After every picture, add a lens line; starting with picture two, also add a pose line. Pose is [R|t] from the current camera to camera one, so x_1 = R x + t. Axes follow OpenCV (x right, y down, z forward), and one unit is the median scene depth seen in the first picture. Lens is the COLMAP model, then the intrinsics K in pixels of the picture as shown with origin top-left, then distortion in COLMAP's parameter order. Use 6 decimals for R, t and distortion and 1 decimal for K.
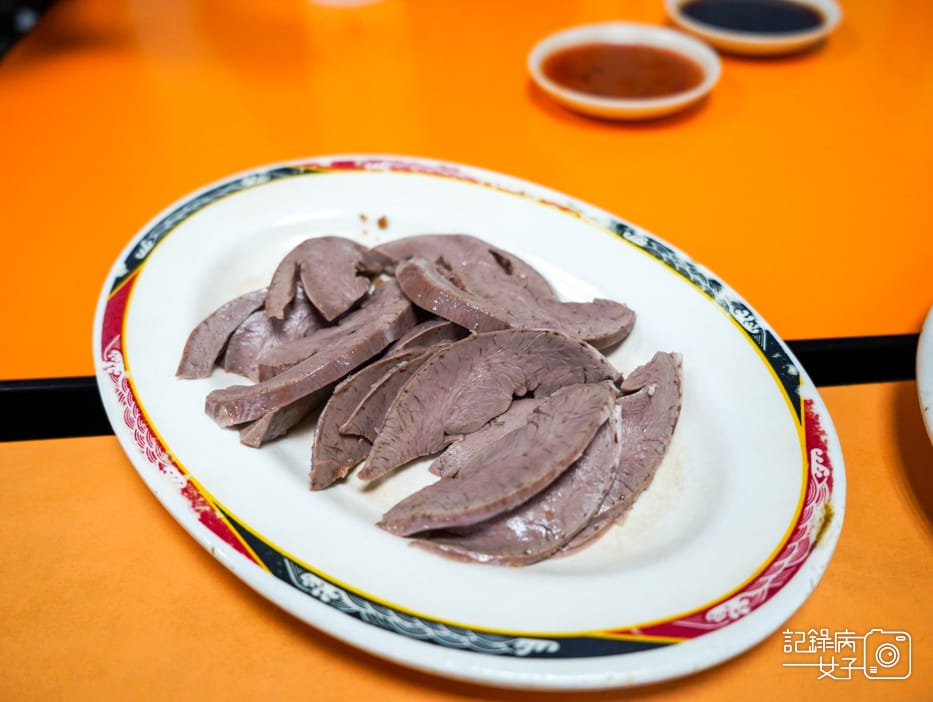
lens RADIAL K [[827.1, 0, 466.5], [0, 827.1, 351.0], [0, 0, 1]] dist [-0.001879, 0.000020]
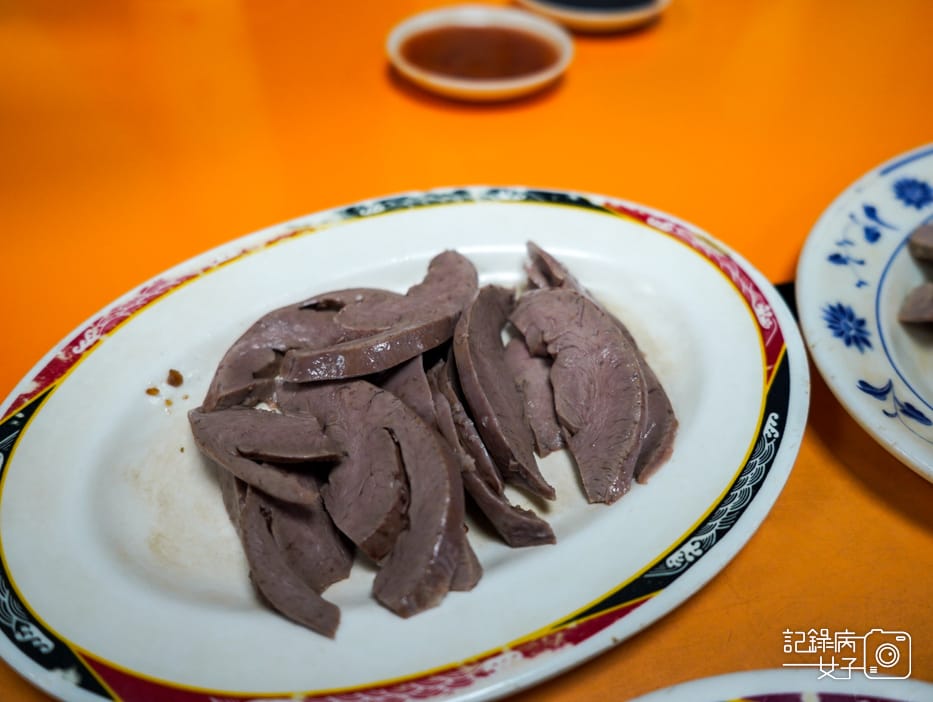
lens RADIAL K [[827.1, 0, 466.5], [0, 827.1, 351.0], [0, 0, 1]] dist [-0.001879, 0.000020]
pose [[0.363851, -0.646501, 0.670559, -0.668627], [0.631262, 0.700513, 0.332851, -0.338791], [-0.684924, 0.302190, 0.662994, 0.353961]]
